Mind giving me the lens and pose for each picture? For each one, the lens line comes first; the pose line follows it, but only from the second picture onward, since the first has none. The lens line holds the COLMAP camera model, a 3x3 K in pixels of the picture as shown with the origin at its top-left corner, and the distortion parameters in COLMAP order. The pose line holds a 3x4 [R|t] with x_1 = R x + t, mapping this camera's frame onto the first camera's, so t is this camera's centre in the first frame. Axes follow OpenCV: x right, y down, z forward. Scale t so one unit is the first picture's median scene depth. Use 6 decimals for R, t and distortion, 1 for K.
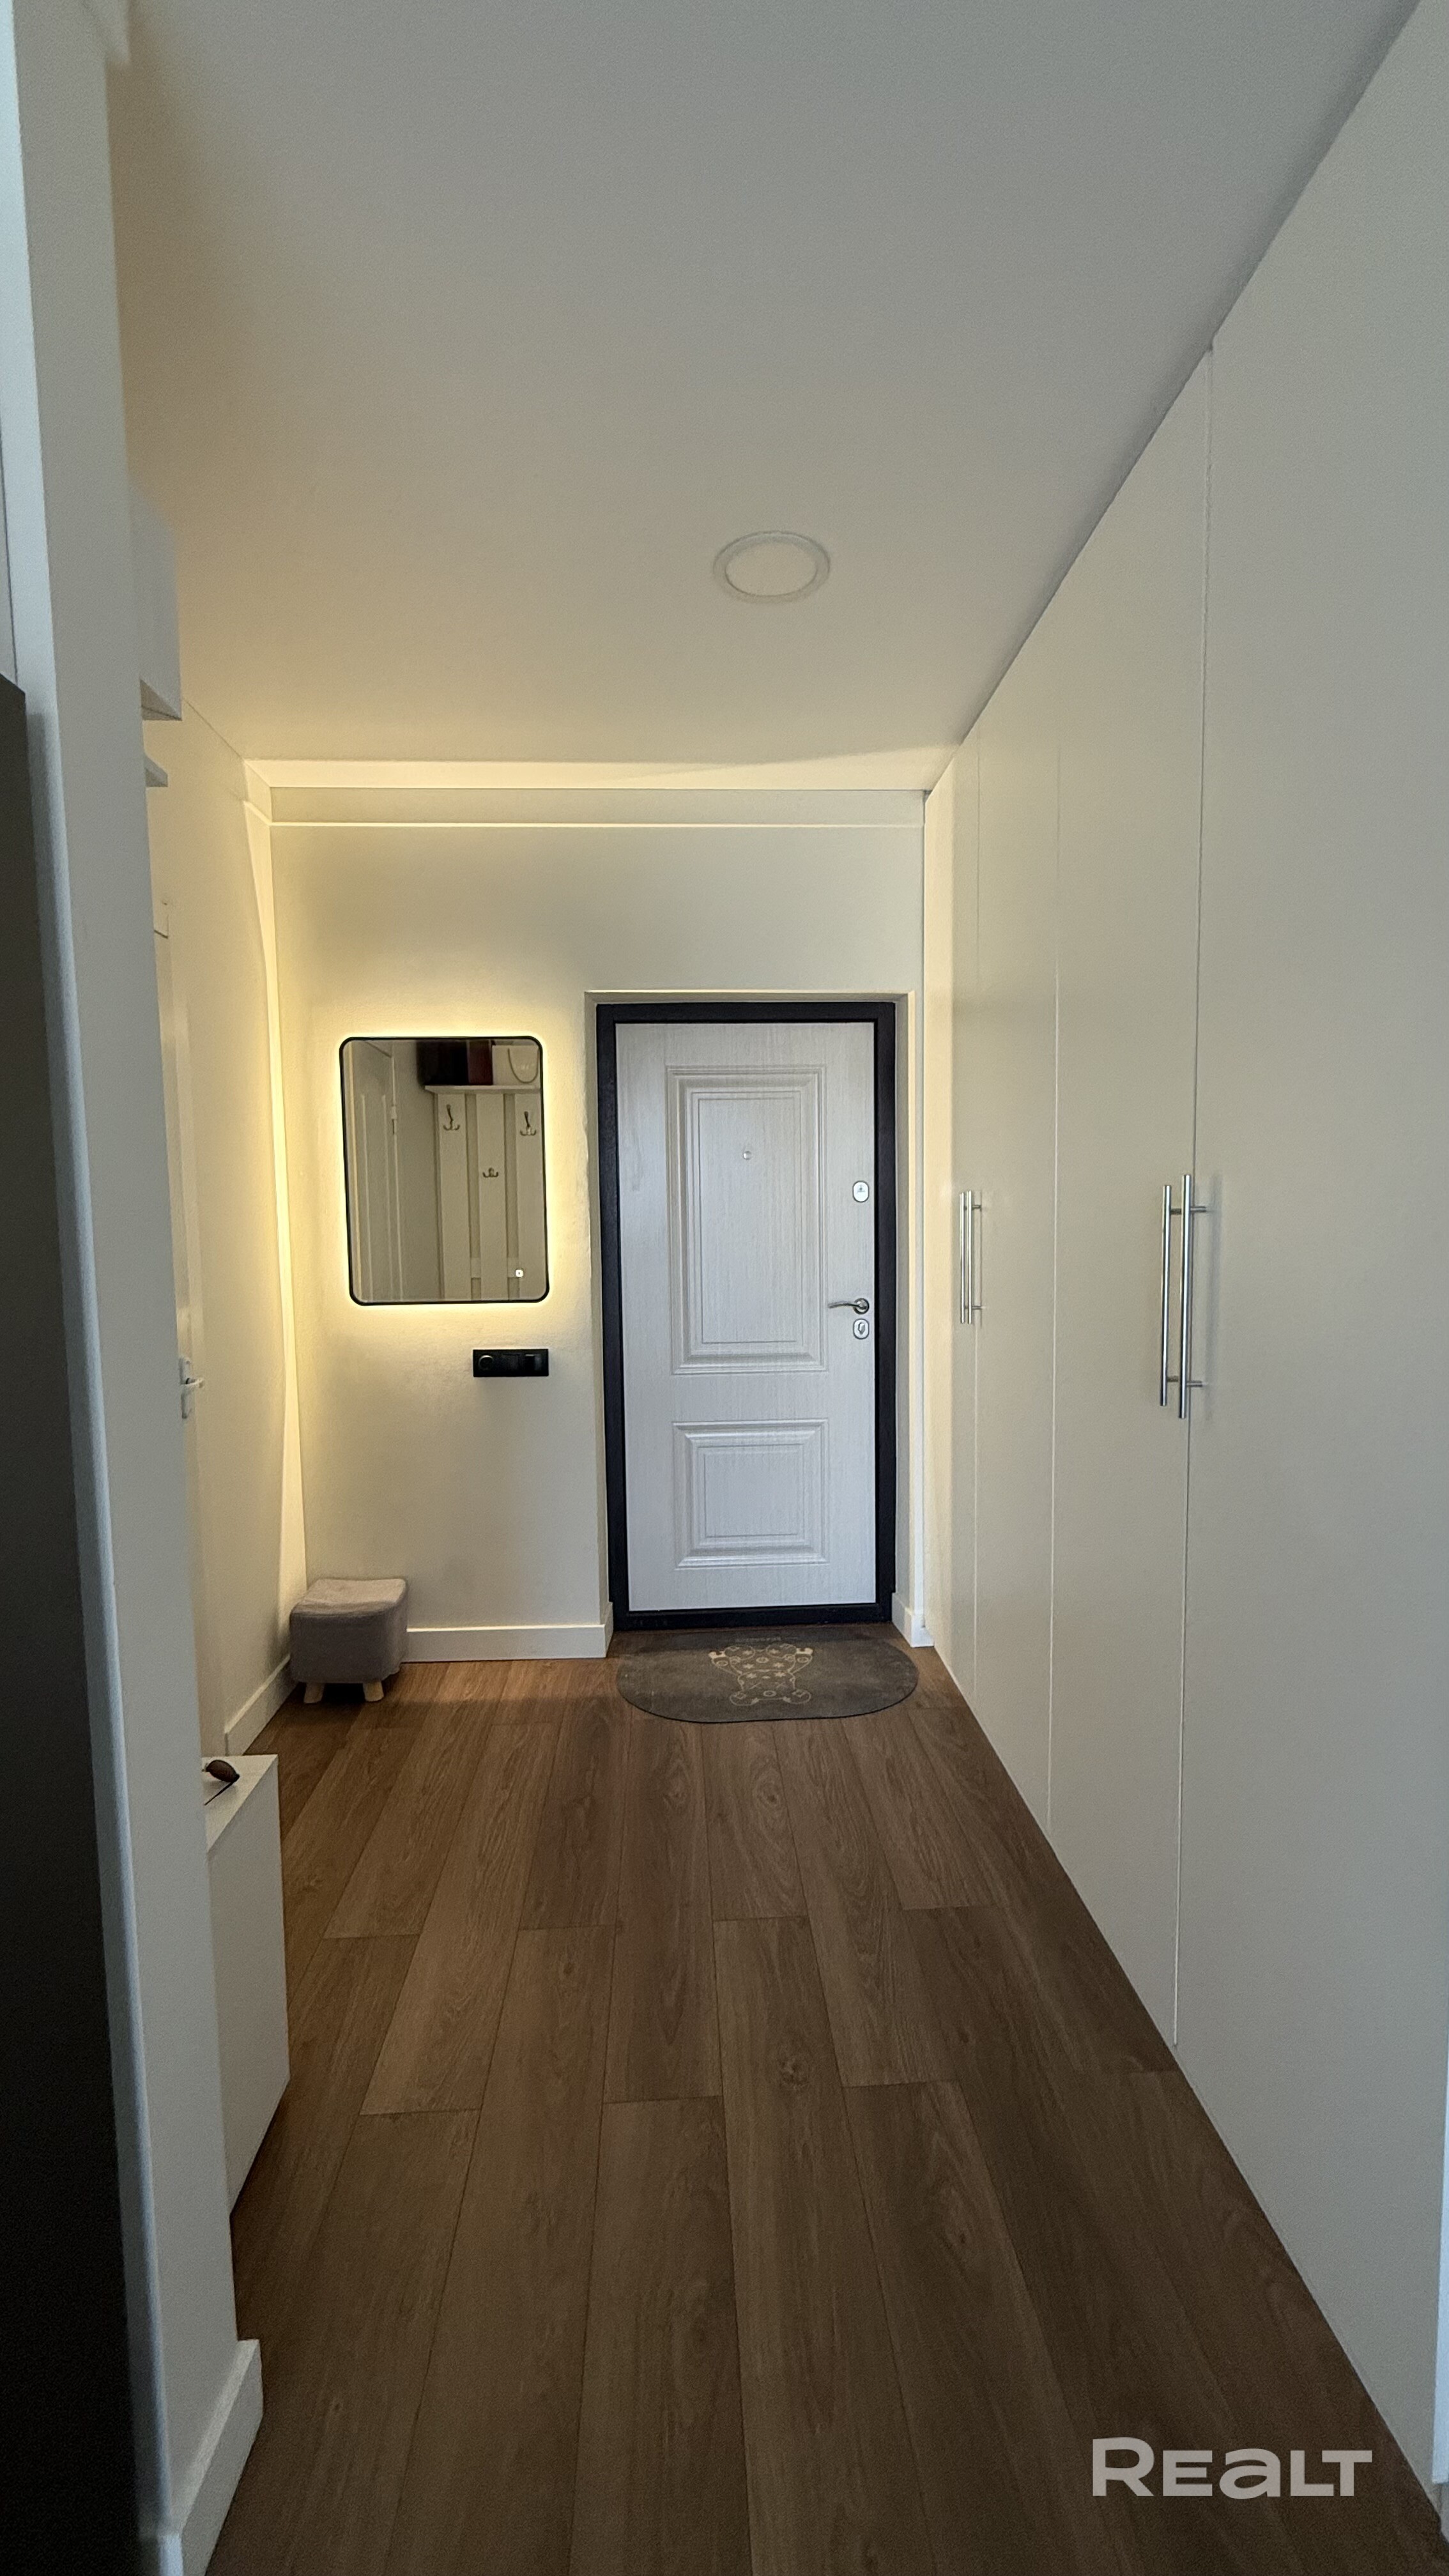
lens RADIAL K [[1024.2, 0, 719.7], [0, 1024.2, 1292.6], [0, 0, 1]] dist [0.001373, 0.000086]
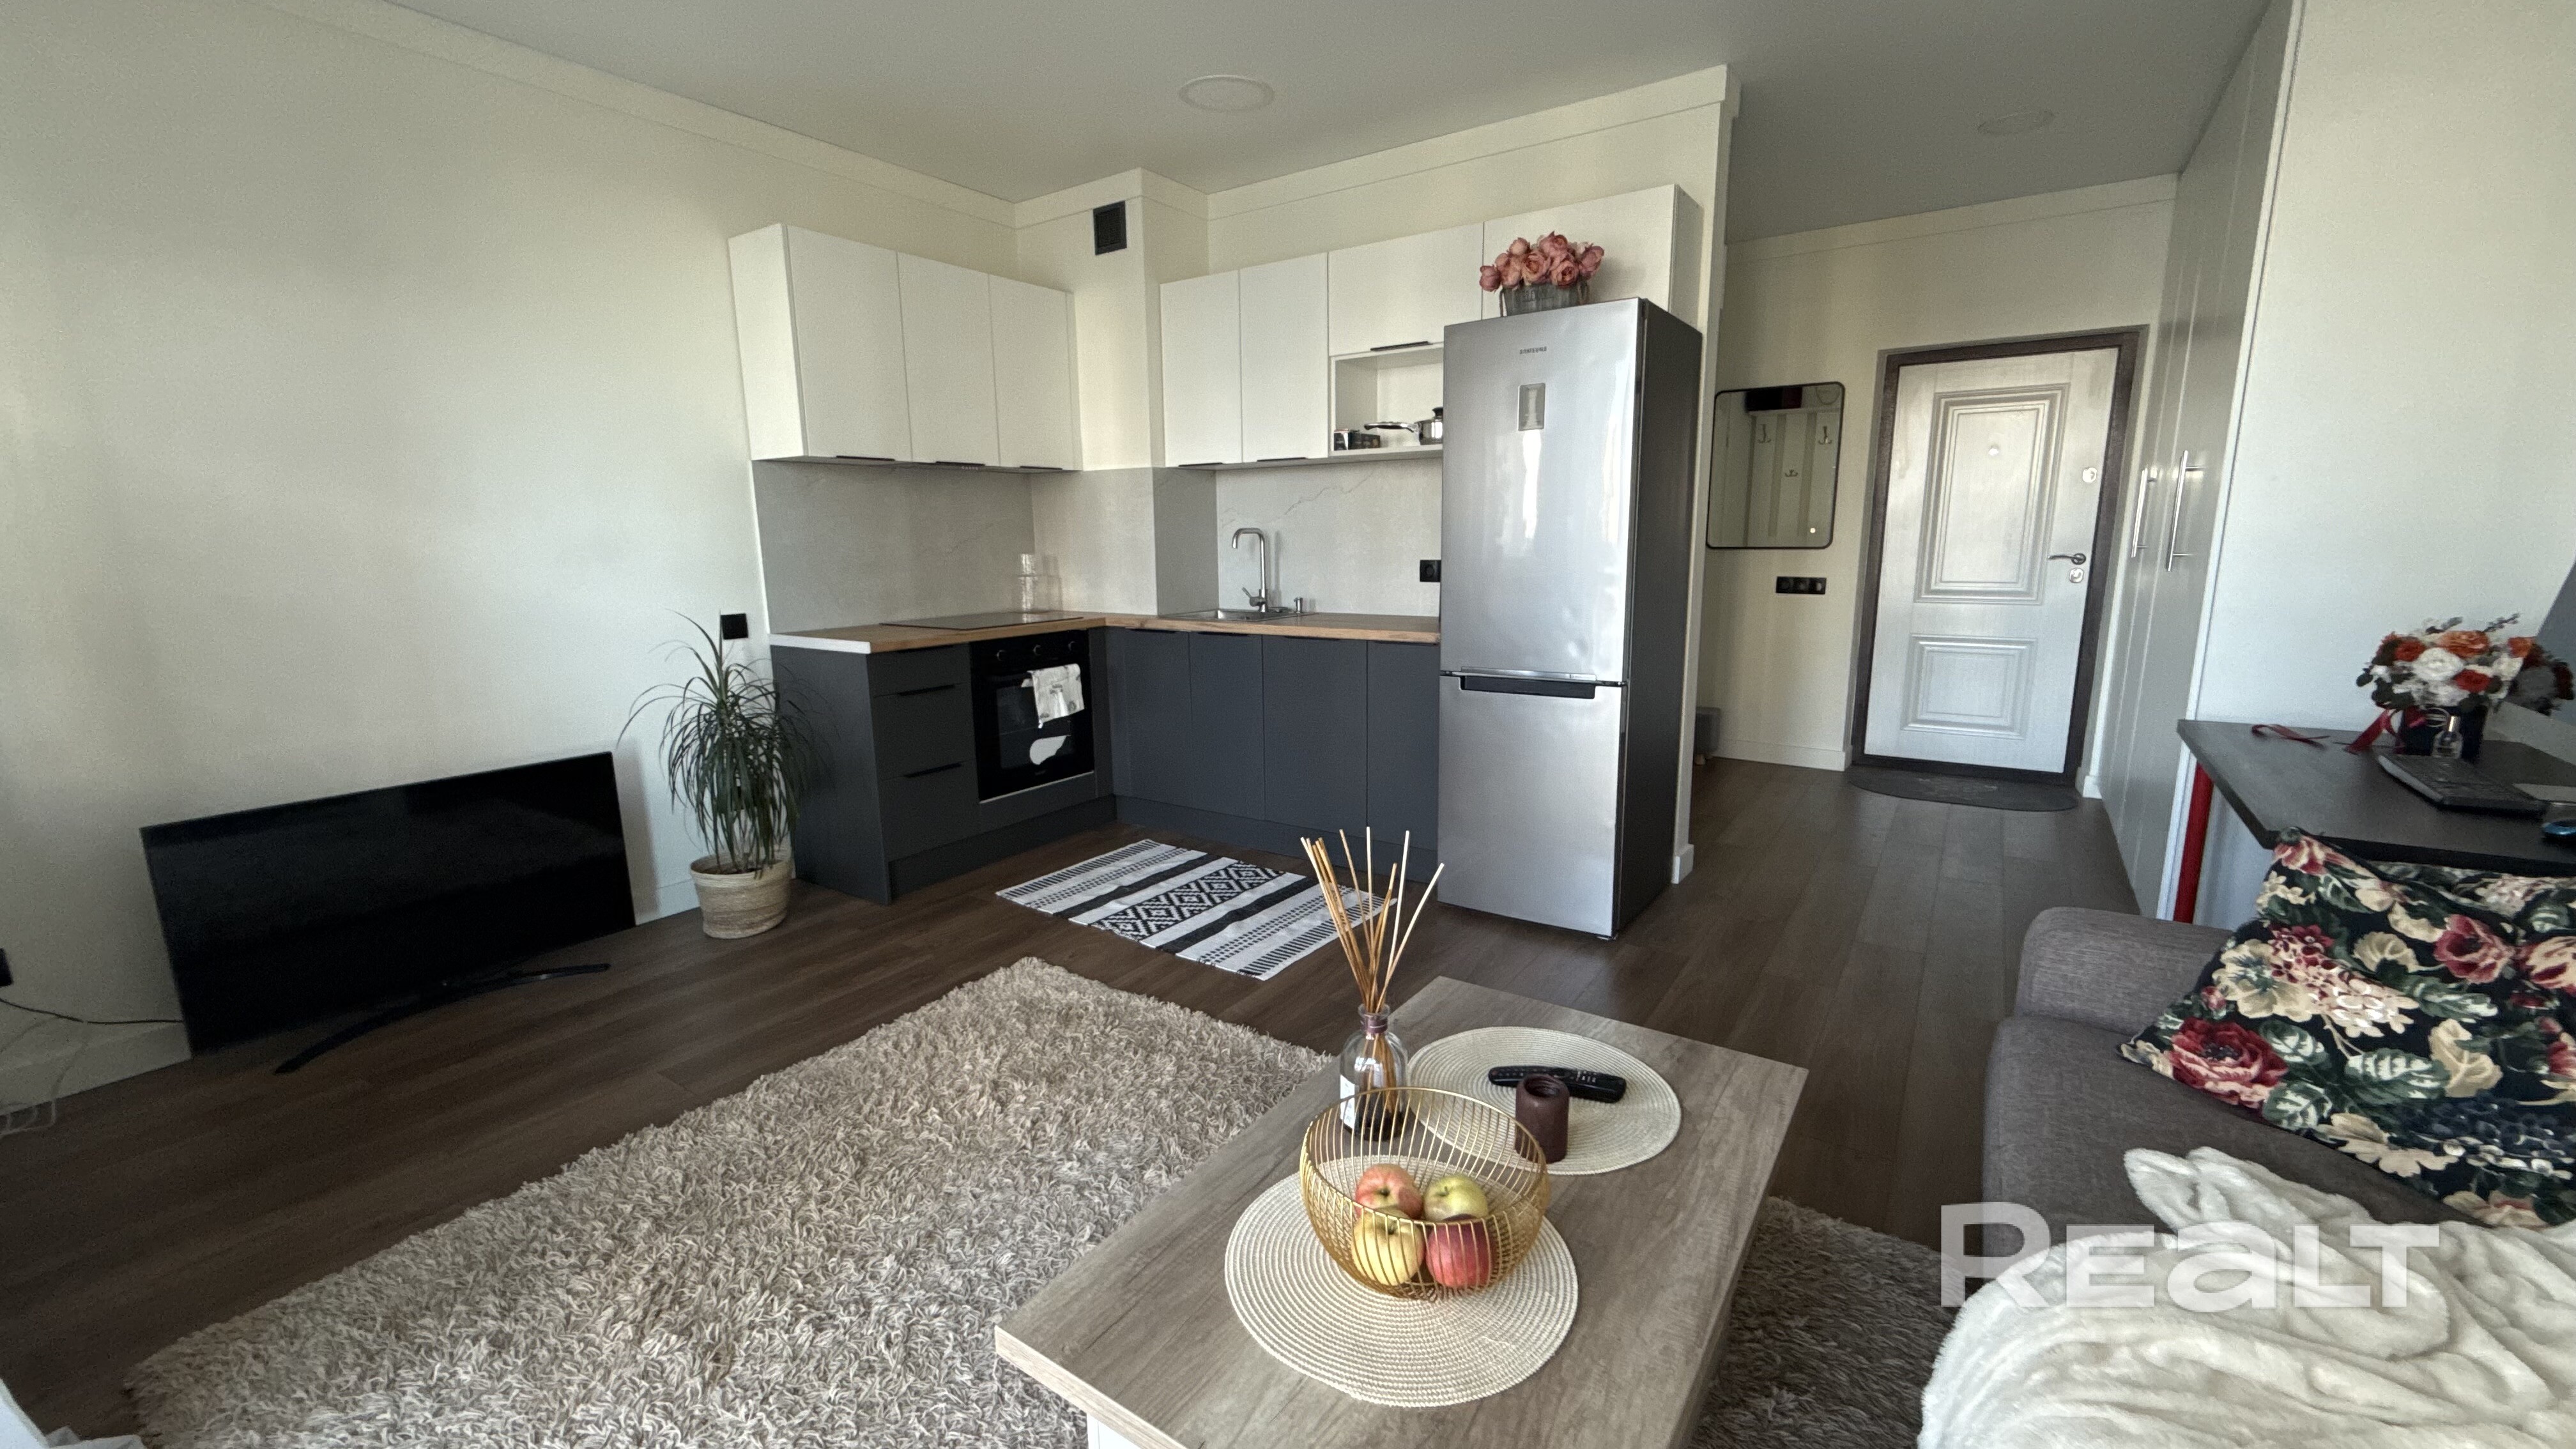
lens RADIAL K [[1024.2, 0, 1276.4], [0, 1024.2, 720.1], [0, 0, 1]] dist [0.001373, 0.000086]
pose [[0.790388, 0.109450, -0.602750, 0.138949], [-0.041352, 0.991198, 0.125762, 0.099351], [0.611209, -0.074476, 0.787957, -0.779630]]
